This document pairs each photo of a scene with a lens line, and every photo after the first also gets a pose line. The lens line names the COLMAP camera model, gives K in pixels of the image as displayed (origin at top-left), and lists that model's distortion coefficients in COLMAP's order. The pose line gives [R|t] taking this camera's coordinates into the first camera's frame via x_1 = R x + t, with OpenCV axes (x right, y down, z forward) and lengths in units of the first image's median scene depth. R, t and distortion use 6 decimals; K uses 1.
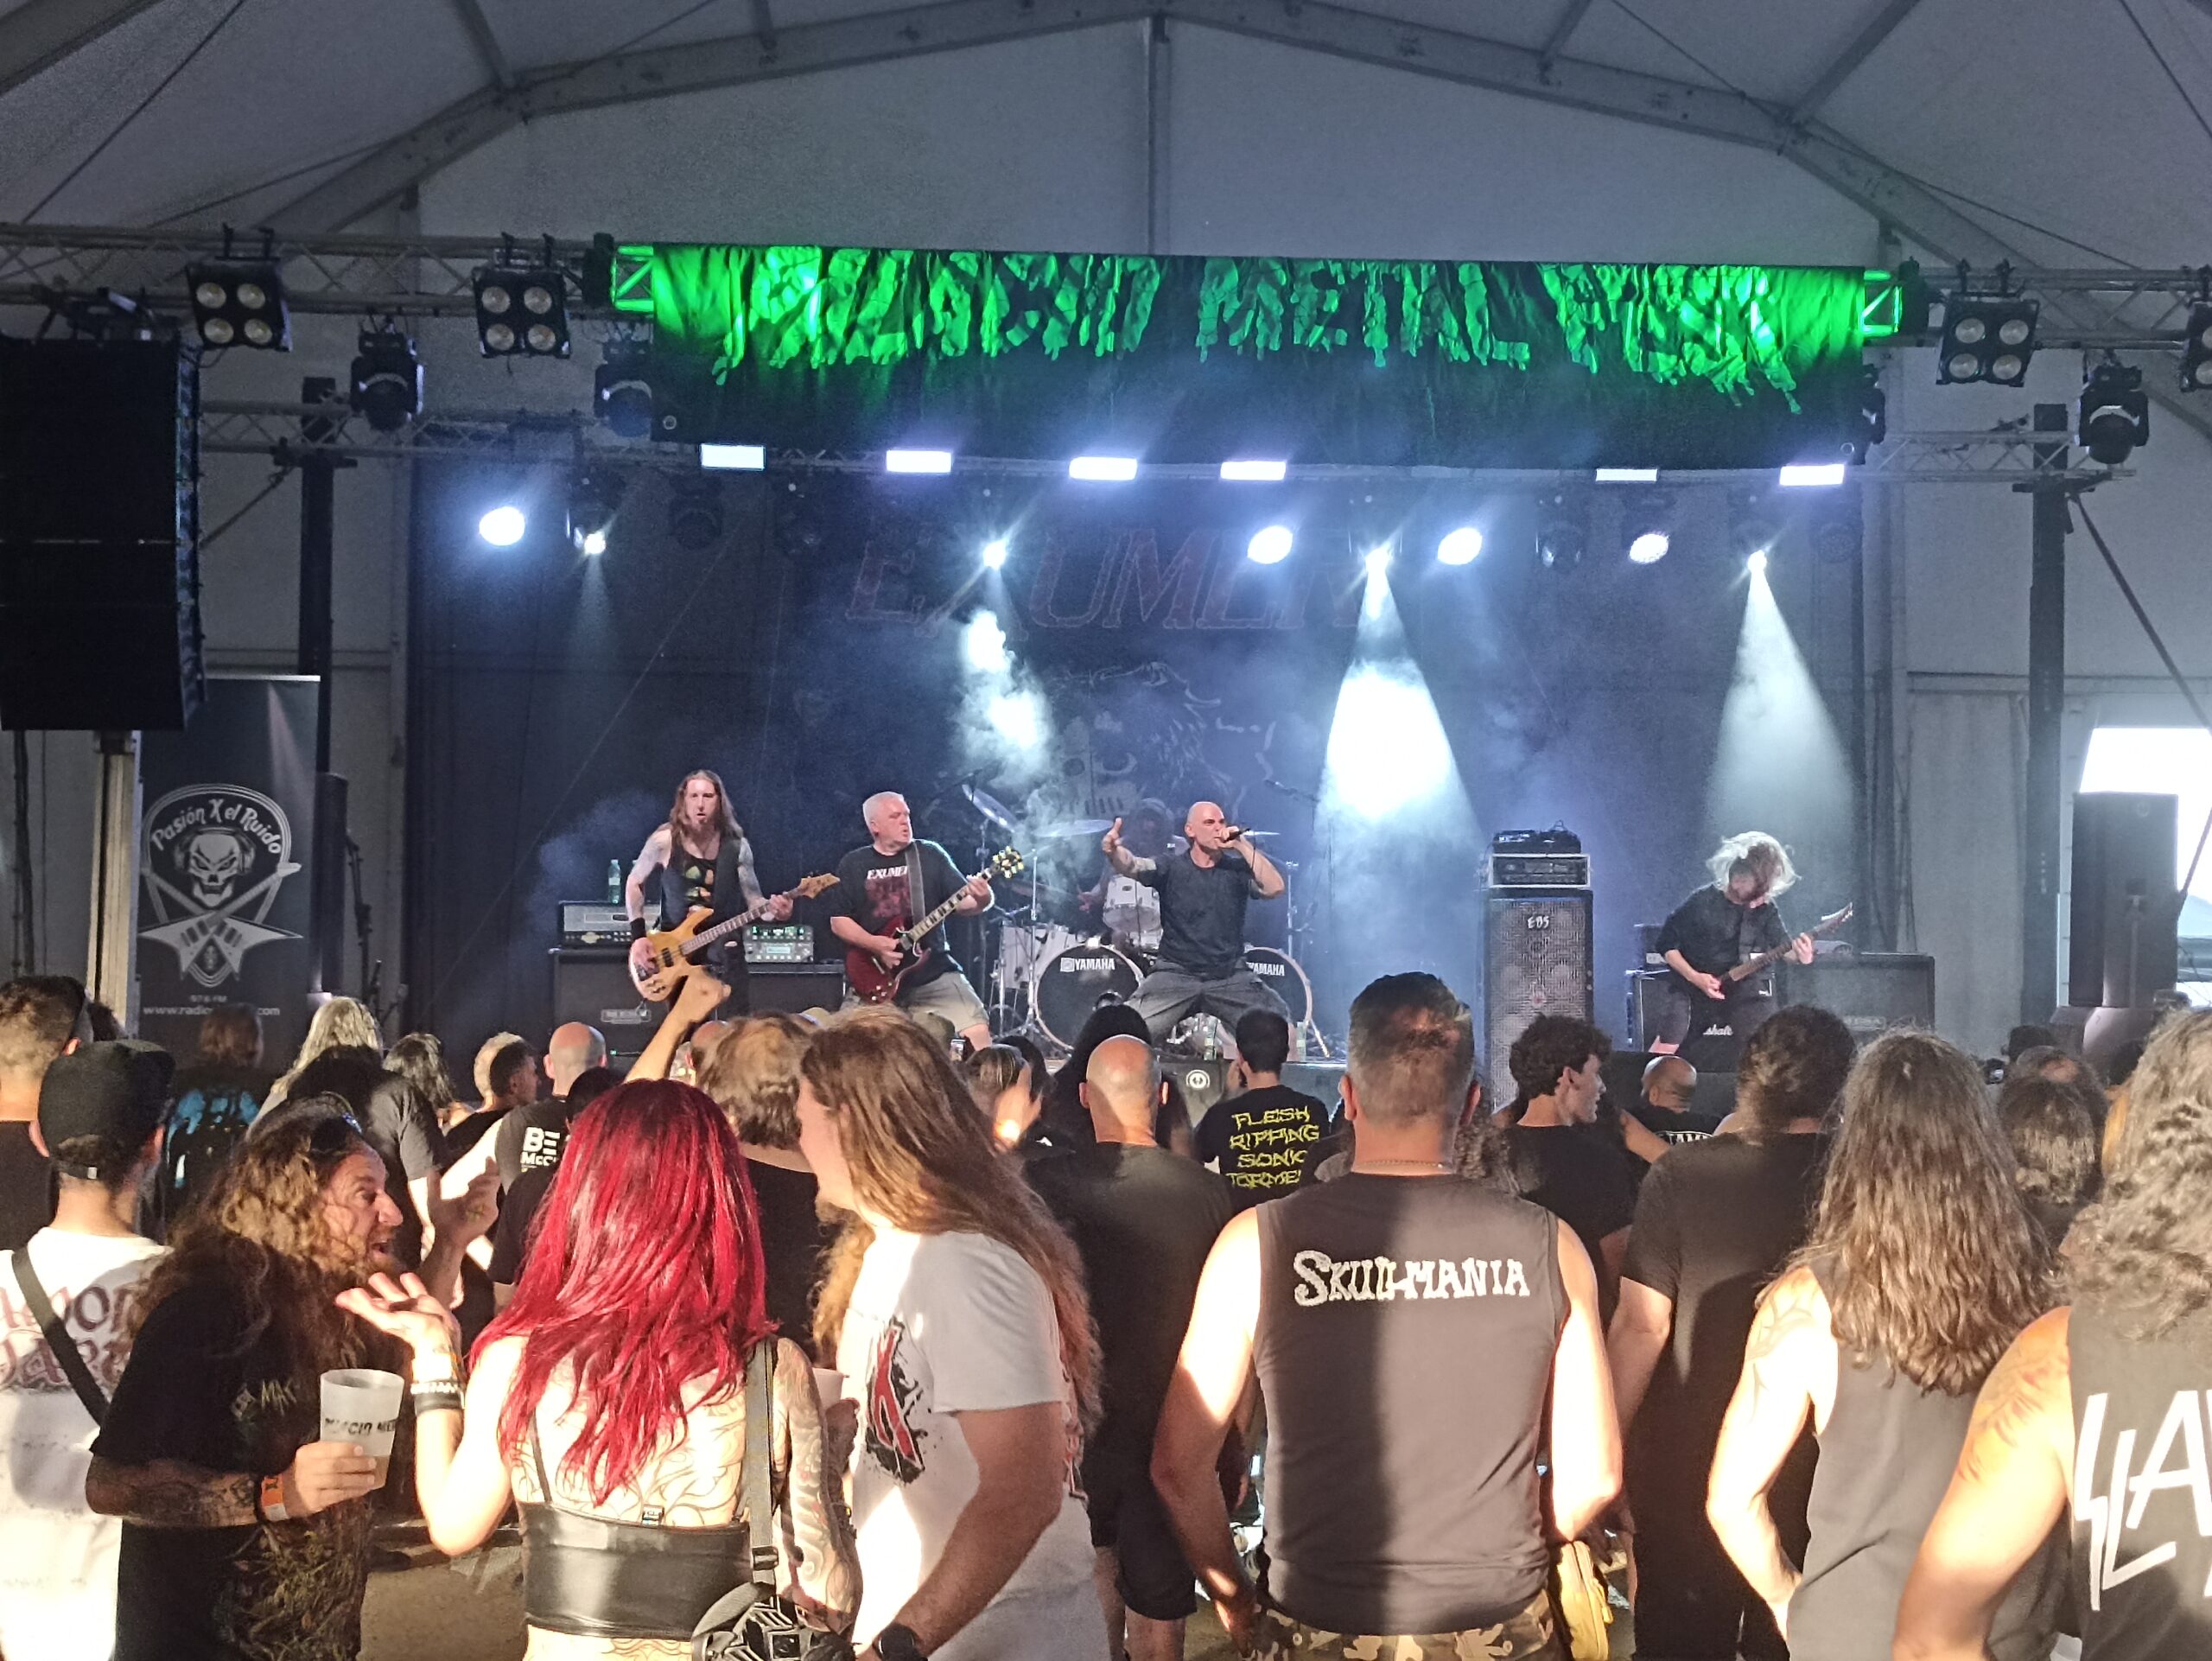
lens RADIAL K [[3301.6, 0, 1115.9], [0, 3301.6, 840.0], [0, 0, 1]] dist [0.038817, 0.000000]
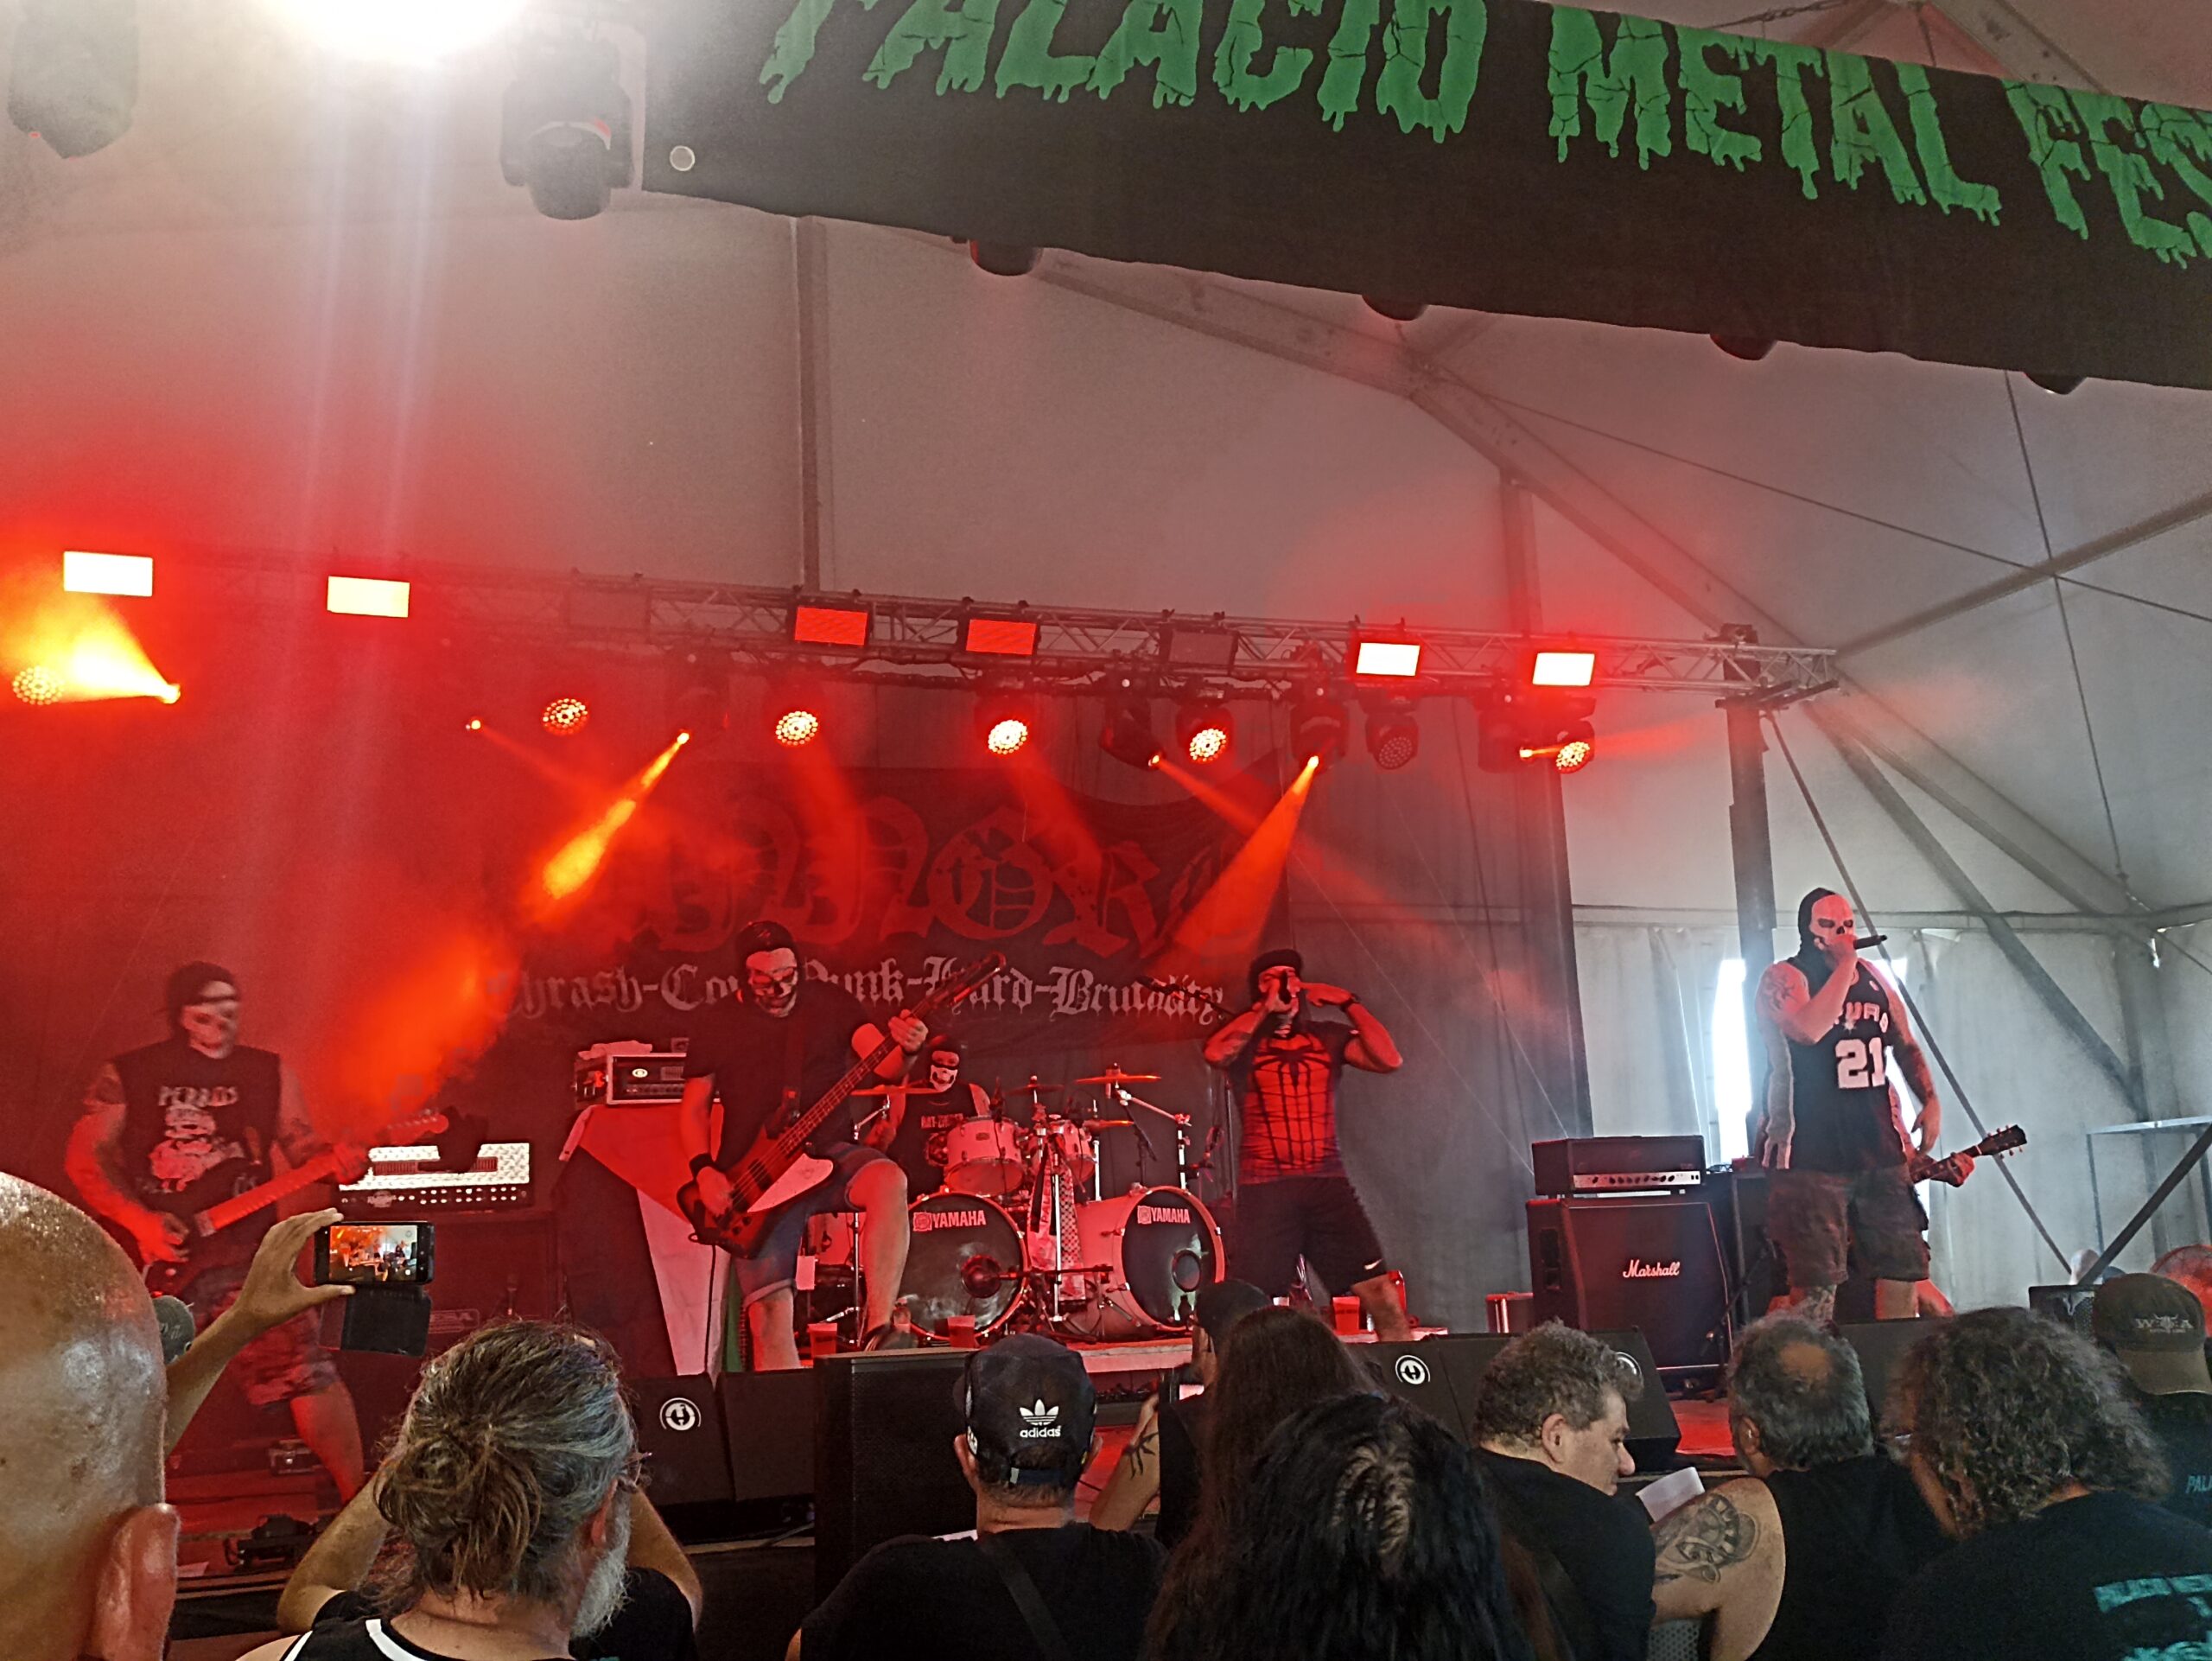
lens RADIAL K [[2314.1, 0, 1108.1], [0, 2314.1, 839.3], [0, 0, 1]] dist [0.026356, 0.000000]
pose [[0.951460, 0.008673, 0.307649, -0.180568], [0.033729, 0.990644, -0.132240, 0.030582], [-0.305918, 0.136198, 0.942266, 0.639918]]
